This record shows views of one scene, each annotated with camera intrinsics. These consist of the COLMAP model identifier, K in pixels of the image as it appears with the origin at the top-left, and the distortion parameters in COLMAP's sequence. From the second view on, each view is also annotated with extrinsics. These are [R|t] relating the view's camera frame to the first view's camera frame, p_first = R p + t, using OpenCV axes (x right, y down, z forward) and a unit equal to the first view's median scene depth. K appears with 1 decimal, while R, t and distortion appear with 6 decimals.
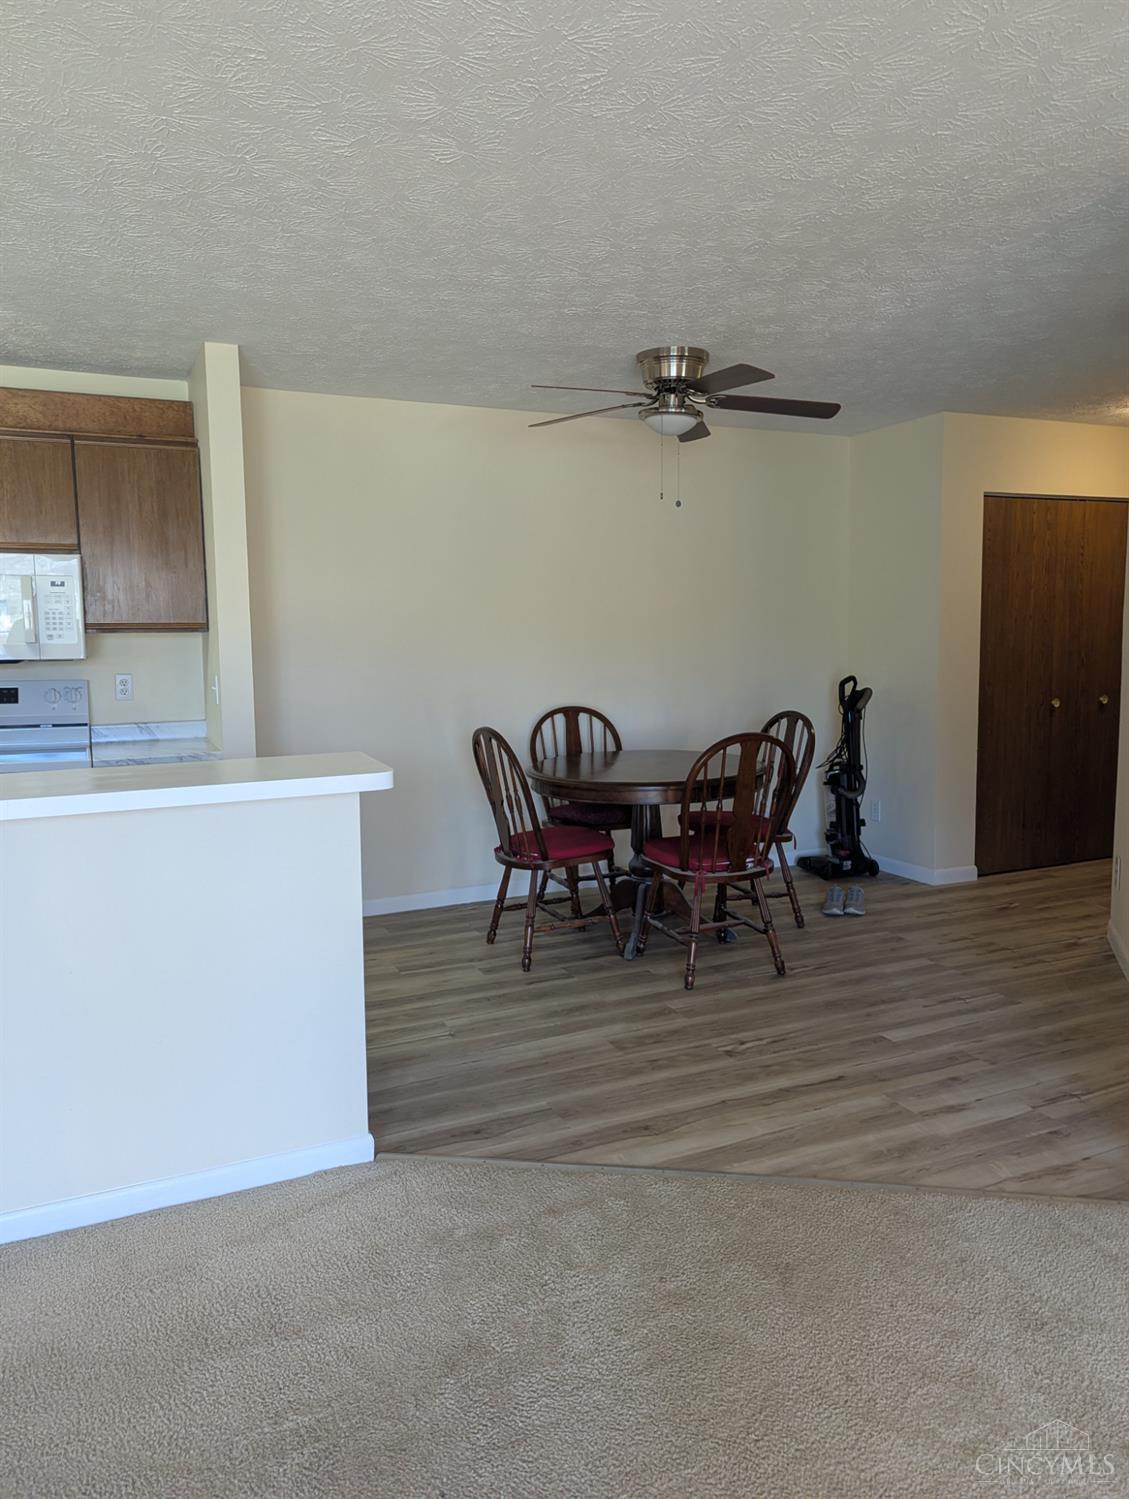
lens RADIAL K [[1053.0, 0, 560.1], [0, 1053.0, 747.3], [0, 0, 1]] dist [0.051169, -0.035746]
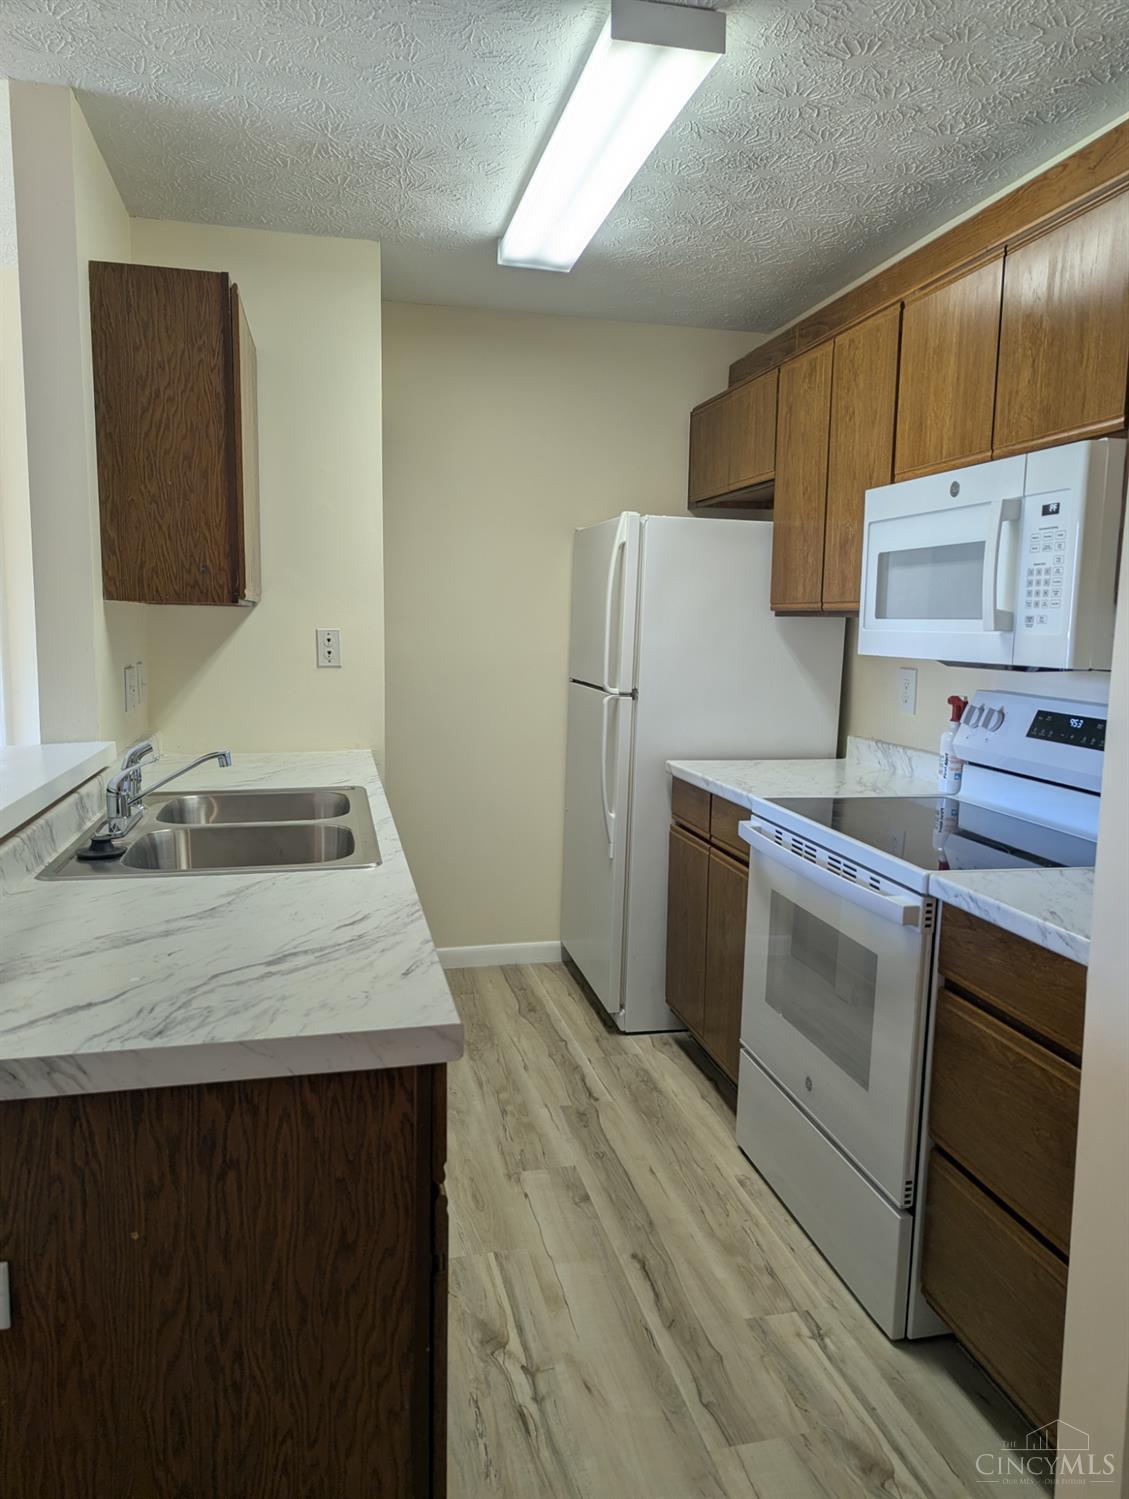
lens RADIAL K [[1053.0, 0, 566.8], [0, 1053.0, 755.1], [0, 0, 1]] dist [0.051169, -0.035746]
pose [[-0.192660, 0.130434, -0.972558, 0.047950], [-0.125750, 0.979672, 0.156299, -0.092757], [0.973175, 0.152412, -0.172341, 0.885027]]
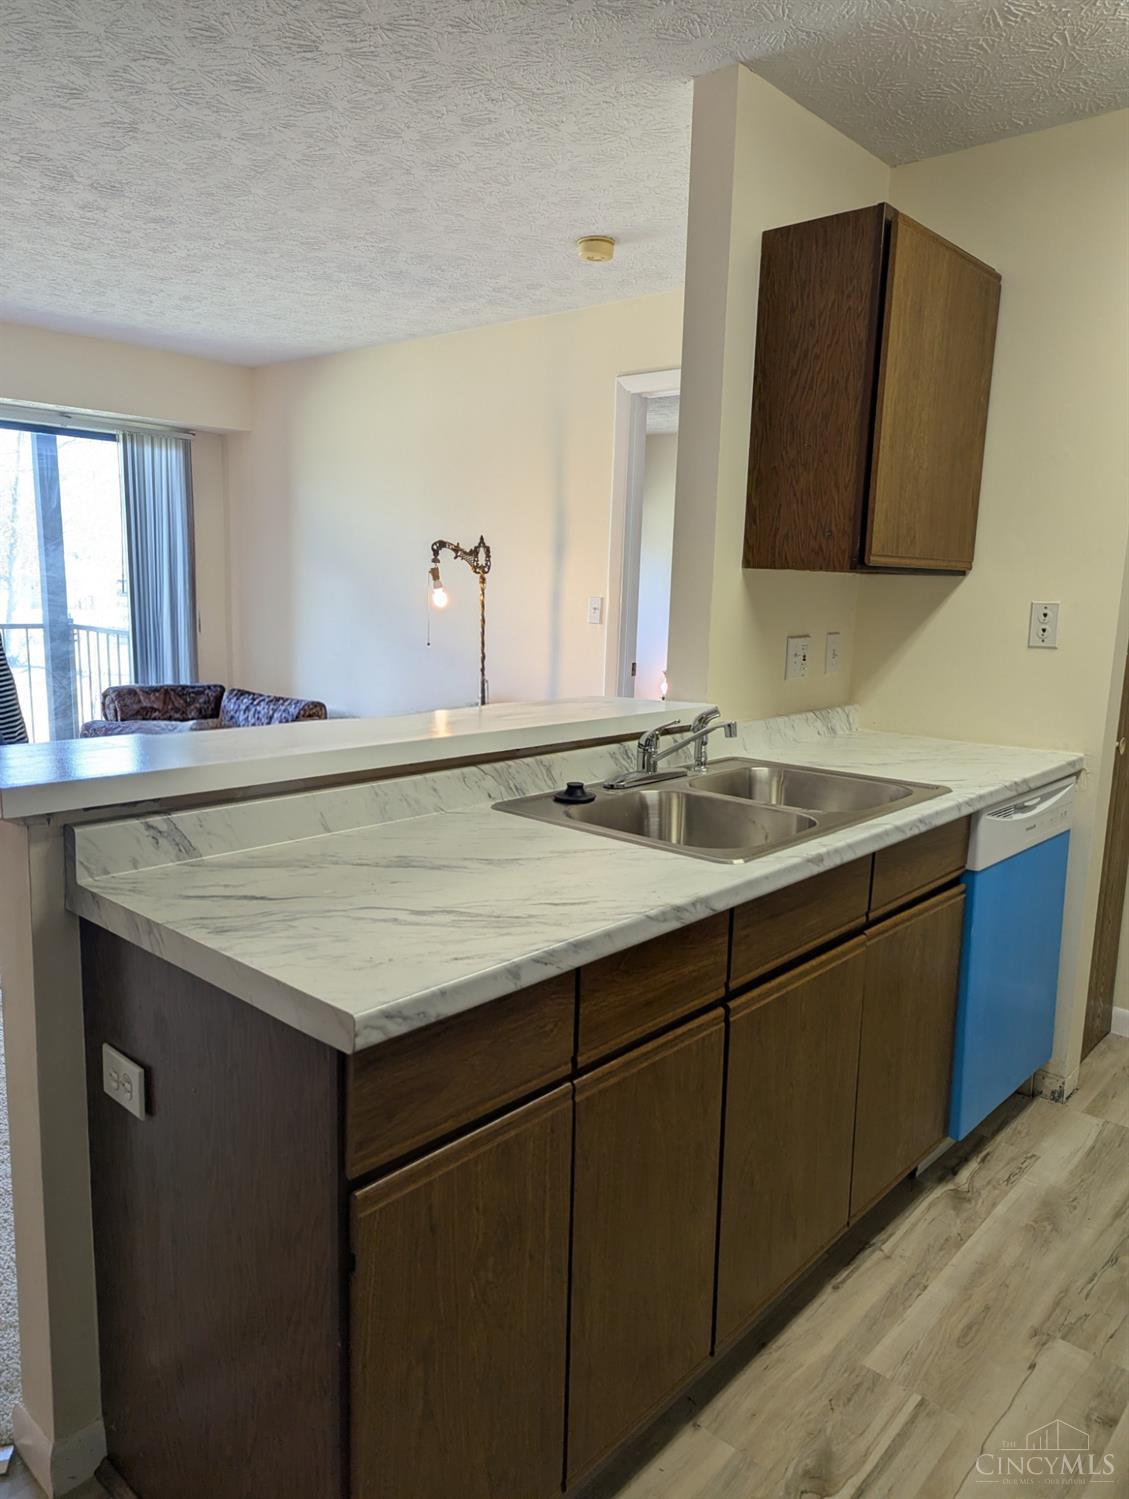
lens RADIAL K [[1053.0, 0, 582.3], [0, 1053.0, 755.6], [0, 0, 1]] dist [0.051169, -0.035746]
pose [[-0.913999, 0.050798, -0.402524, -0.164922], [-0.065327, 0.960759, 0.269581, -0.107117], [0.400423, 0.272692, -0.874814, 1.049084]]
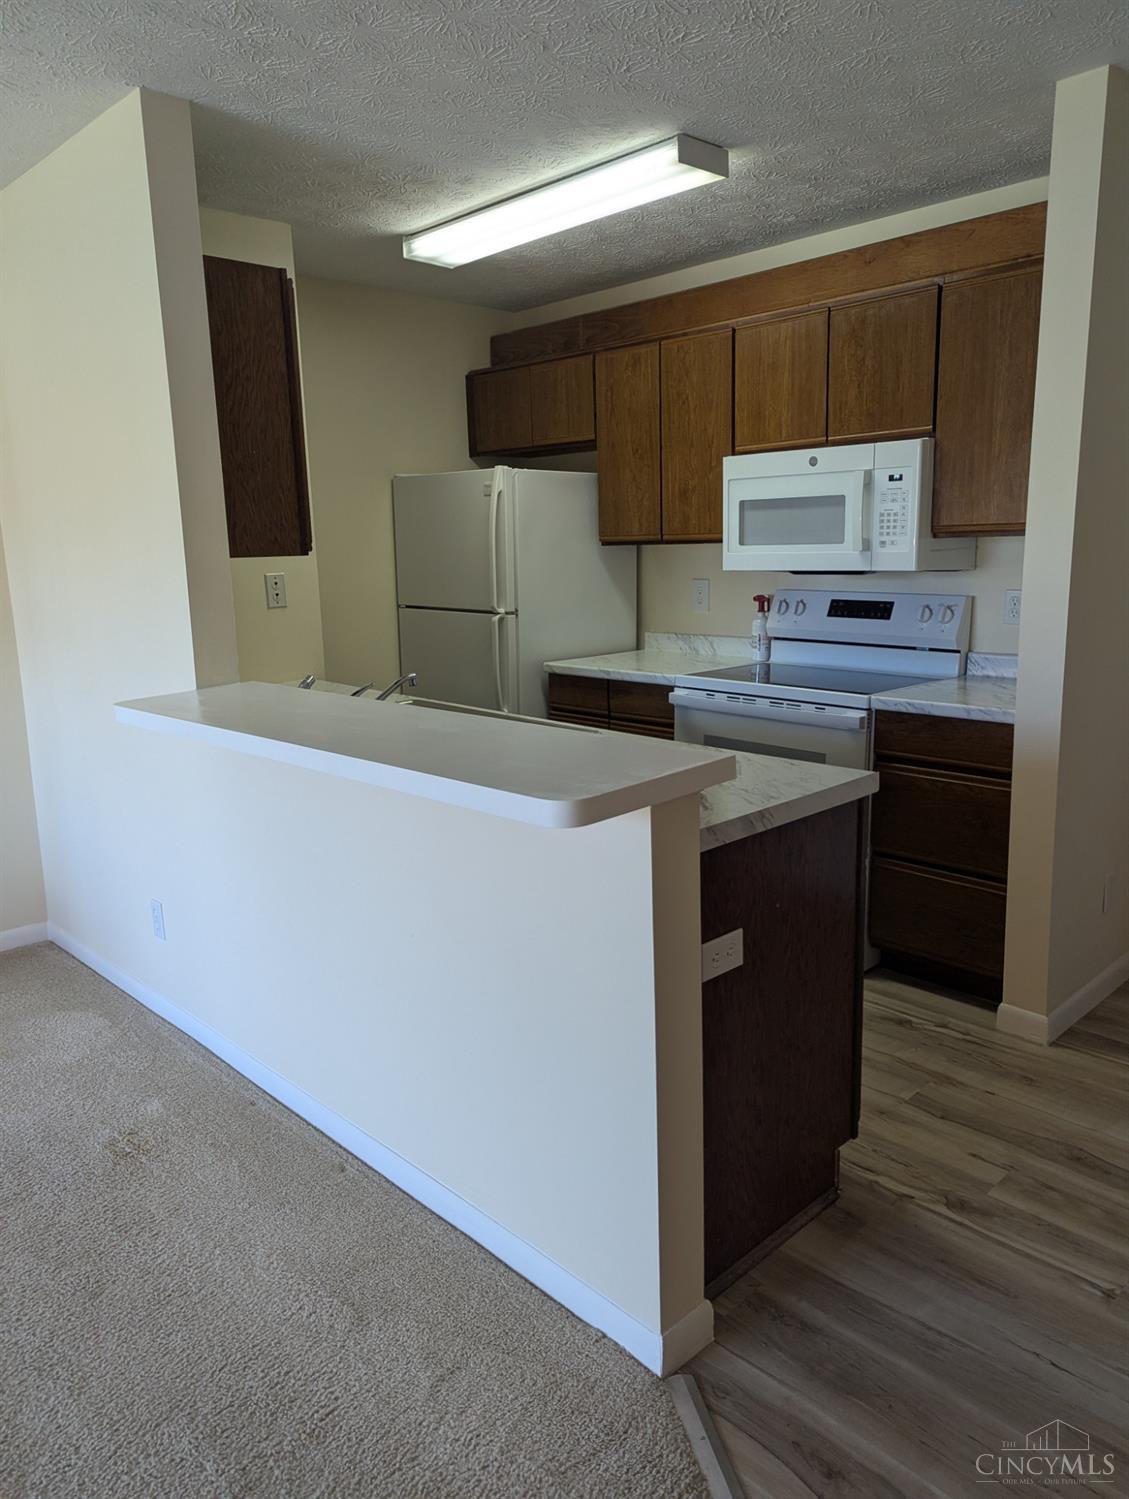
lens RADIAL K [[1053.0, 0, 572.8], [0, 1053.0, 744.3], [0, 0, 1]] dist [0.051169, -0.035746]
pose [[0.338603, 0.181972, -0.923165, 0.231845], [-0.084040, 0.983048, 0.162952, -0.064153], [0.937169, 0.022407, 0.348156, 0.487290]]
